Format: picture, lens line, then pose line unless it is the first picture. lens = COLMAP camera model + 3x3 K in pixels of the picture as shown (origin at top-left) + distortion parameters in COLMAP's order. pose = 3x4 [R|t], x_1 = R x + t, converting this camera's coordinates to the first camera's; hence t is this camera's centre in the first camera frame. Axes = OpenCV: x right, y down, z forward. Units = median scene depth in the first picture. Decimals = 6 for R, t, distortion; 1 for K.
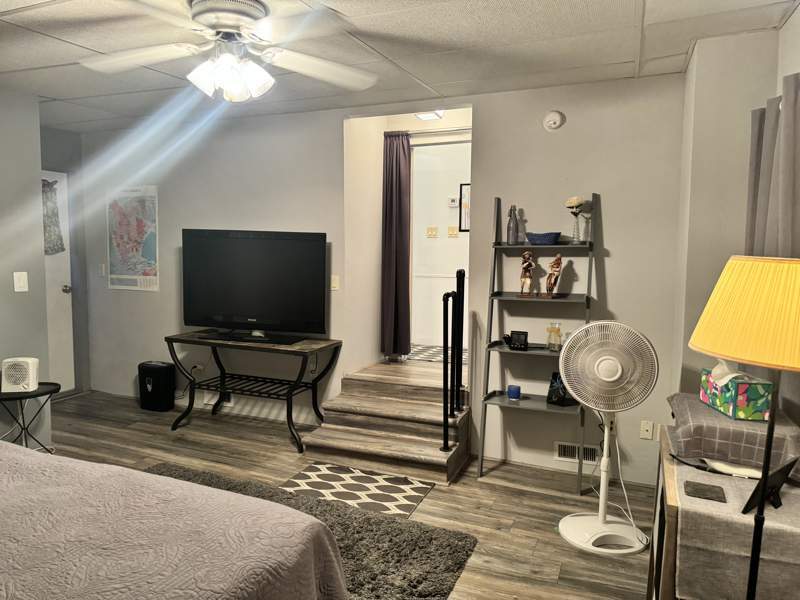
lens RADIAL K [[546.6, 0, 400.0], [0, 546.6, 300.0], [0, 0, 1]] dist [0.064199, -0.084900]
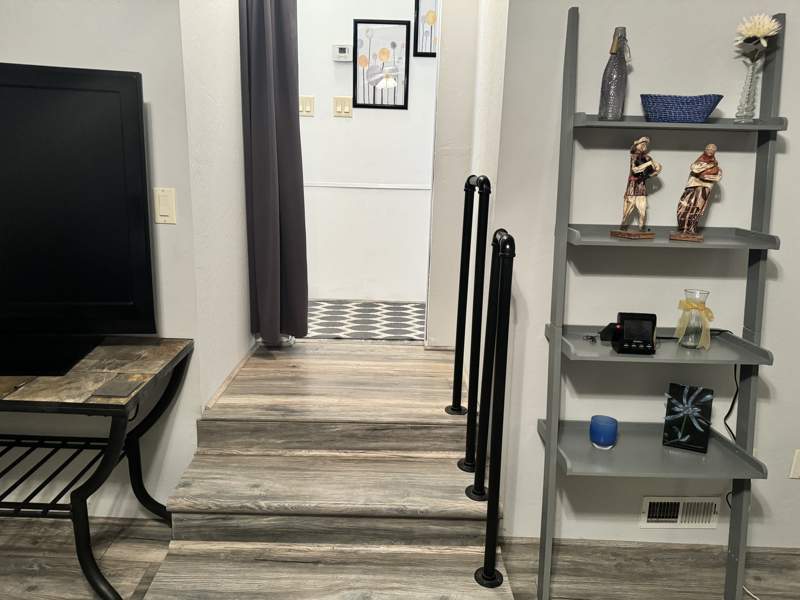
lens RADIAL K [[561.5, 0, 400.0], [0, 561.5, 300.0], [0, 0, 1]] dist [0.067564, -0.103656]
pose [[0.921448, -0.075530, 0.381088, -0.138343], [0.010746, 0.985499, 0.169338, -0.034662], [-0.388353, -0.151941, 0.908898, 0.592252]]
